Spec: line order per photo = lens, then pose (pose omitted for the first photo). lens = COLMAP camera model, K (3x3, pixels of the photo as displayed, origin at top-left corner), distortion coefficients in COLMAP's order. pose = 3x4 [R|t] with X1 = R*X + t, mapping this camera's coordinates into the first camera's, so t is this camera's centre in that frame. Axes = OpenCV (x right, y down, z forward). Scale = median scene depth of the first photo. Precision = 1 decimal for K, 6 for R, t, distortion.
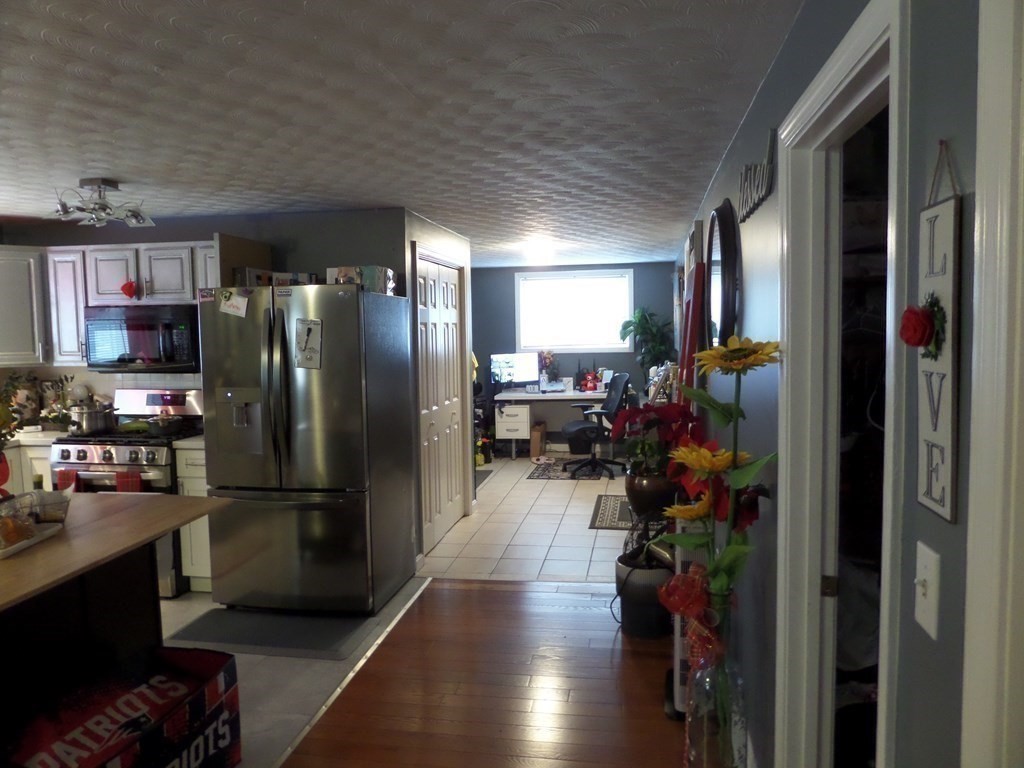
lens RADIAL K [[731.0, 0, 511.4], [0, 731.0, 383.6], [0, 0, 1]] dist [-0.018519, -0.011056]
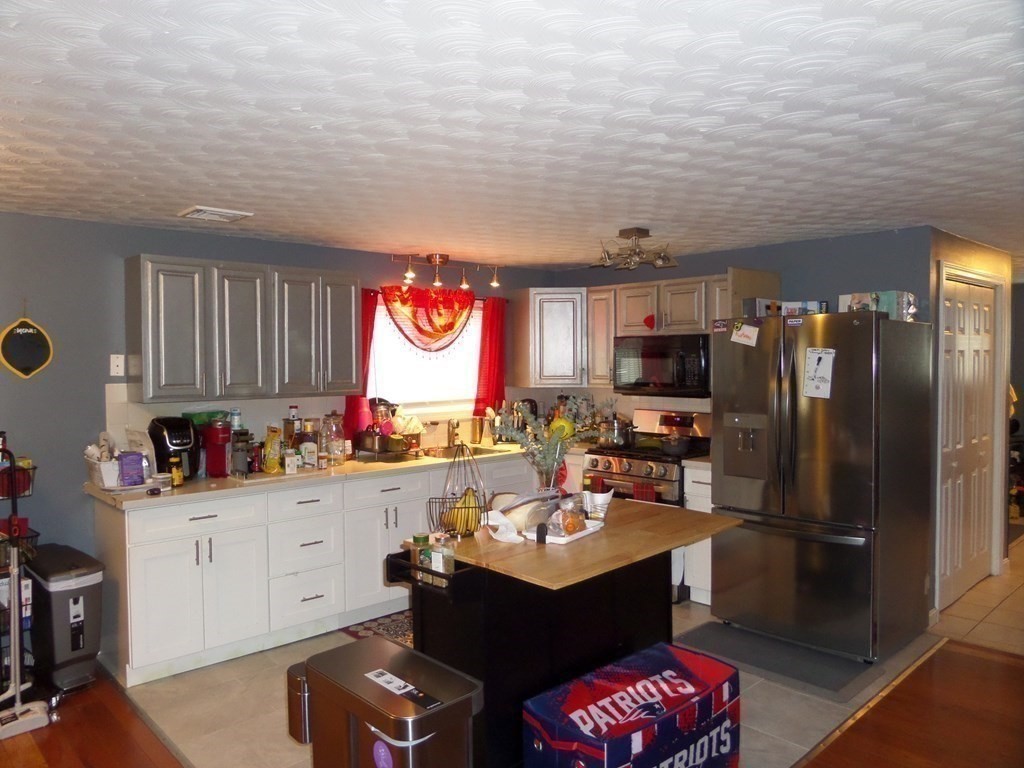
lens RADIAL K [[731.0, 0, 509.2], [0, 731.0, 386.6], [0, 0, 1]] dist [-0.018519, -0.011056]
pose [[0.796542, 0.025353, -0.604052, -0.013079], [-0.043487, 0.998935, -0.015418, -0.002358], [0.603018, 0.038550, 0.796796, -0.034867]]
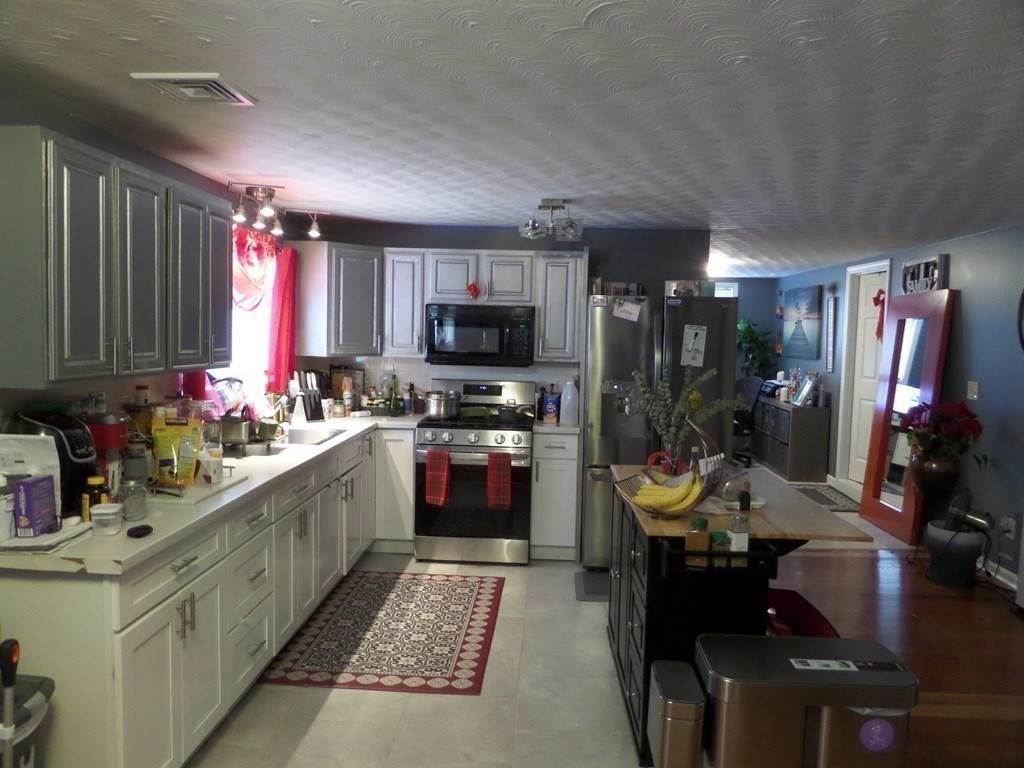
lens RADIAL K [[731.0, 0, 506.6], [0, 731.0, 385.0], [0, 0, 1]] dist [-0.018519, -0.011056]
pose [[0.993421, 0.025582, 0.111625, -0.630897], [-0.025925, 0.999663, 0.001627, 0.013552], [-0.111546, -0.004510, 0.993749, -0.132170]]
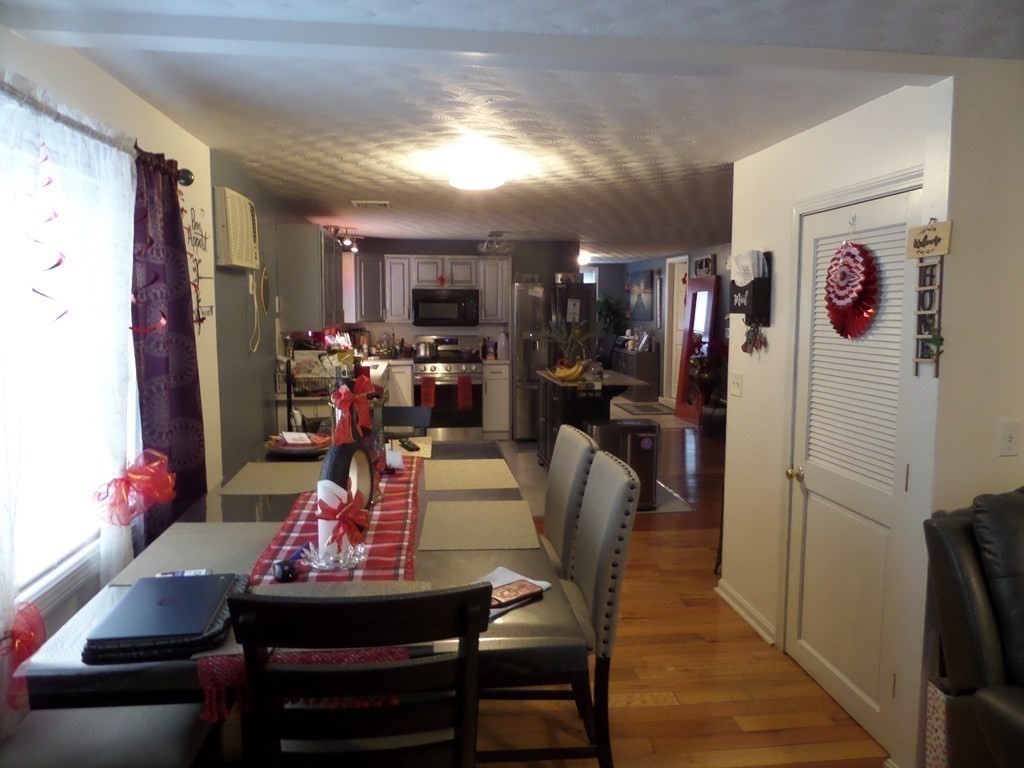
lens RADIAL K [[731.0, 0, 509.2], [0, 731.0, 385.6], [0, 0, 1]] dist [-0.018519, -0.011056]
pose [[0.958175, -0.017624, 0.285640, -0.945095], [0.007981, 0.999359, 0.034890, 0.077231], [-0.286072, -0.031151, 0.957702, -0.875254]]
